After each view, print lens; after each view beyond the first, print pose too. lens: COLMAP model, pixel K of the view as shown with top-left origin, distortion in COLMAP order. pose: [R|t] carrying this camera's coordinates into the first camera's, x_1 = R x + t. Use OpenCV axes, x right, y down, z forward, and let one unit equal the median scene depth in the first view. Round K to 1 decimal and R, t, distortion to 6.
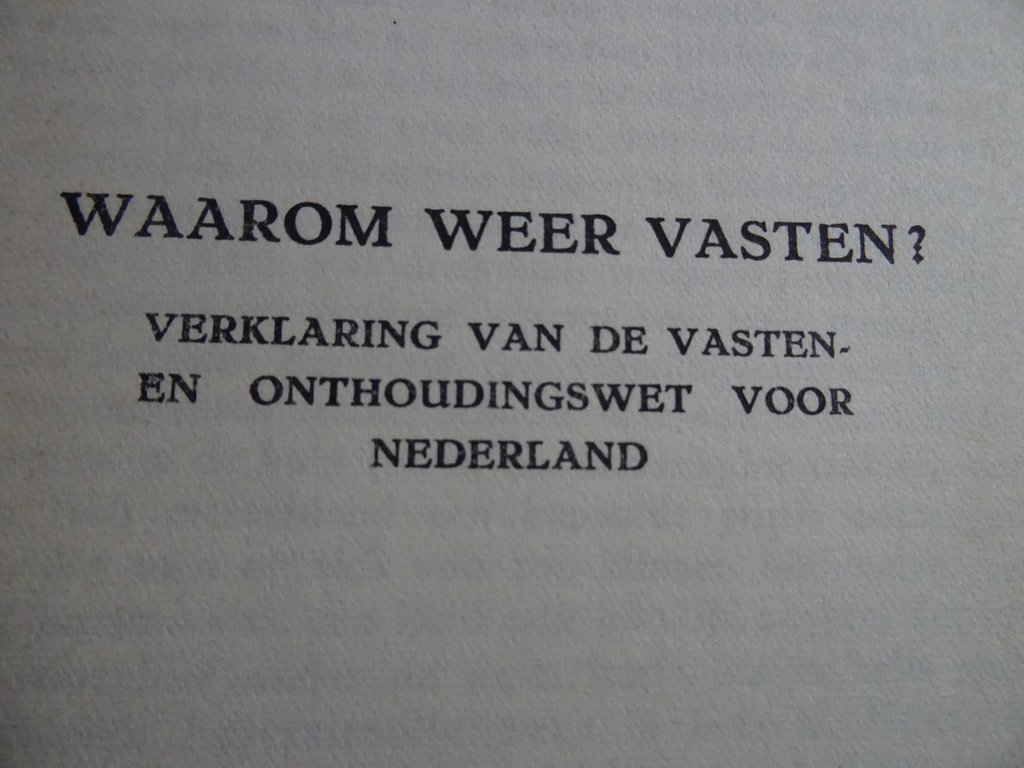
lens RADIAL K [[720.7, 0, 514.6], [0, 720.7, 383.6], [0, 0, 1]] dist [0.005461, -0.018214]
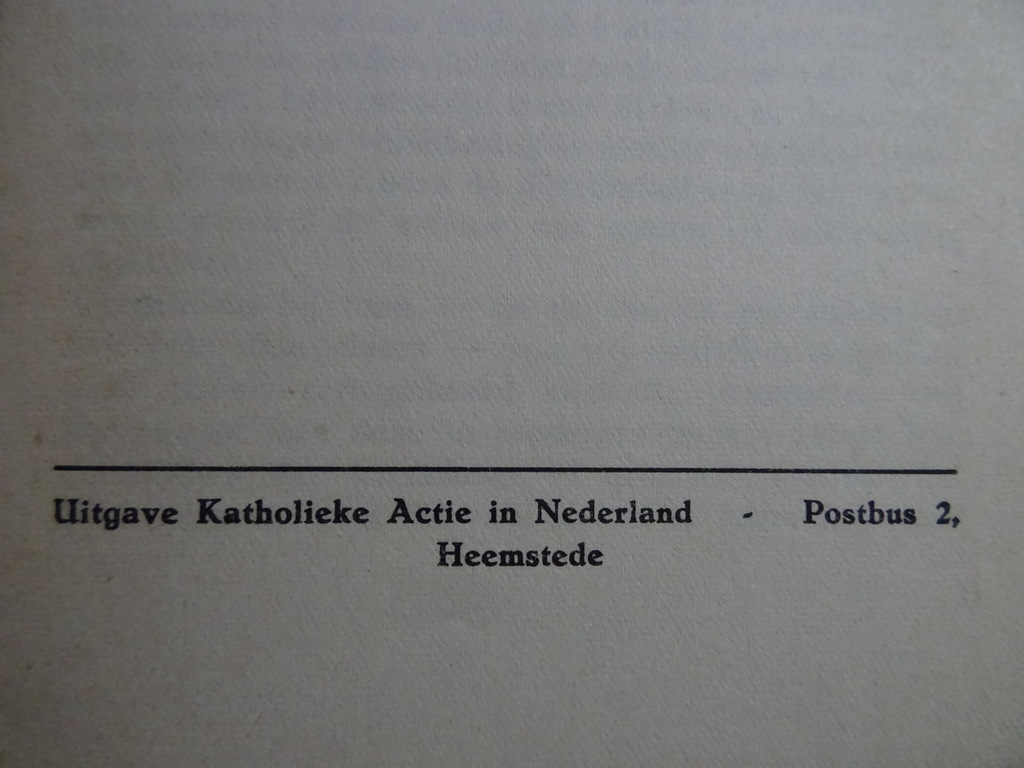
lens RADIAL K [[720.7, 0, 509.2], [0, 720.7, 383.8], [0, 0, 1]] dist [0.005461, -0.018214]
pose [[0.999560, -0.023575, -0.017975, -0.027355], [0.024138, 0.999205, 0.031725, 0.960472], [0.017213, -0.032145, 0.999335, -0.321896]]
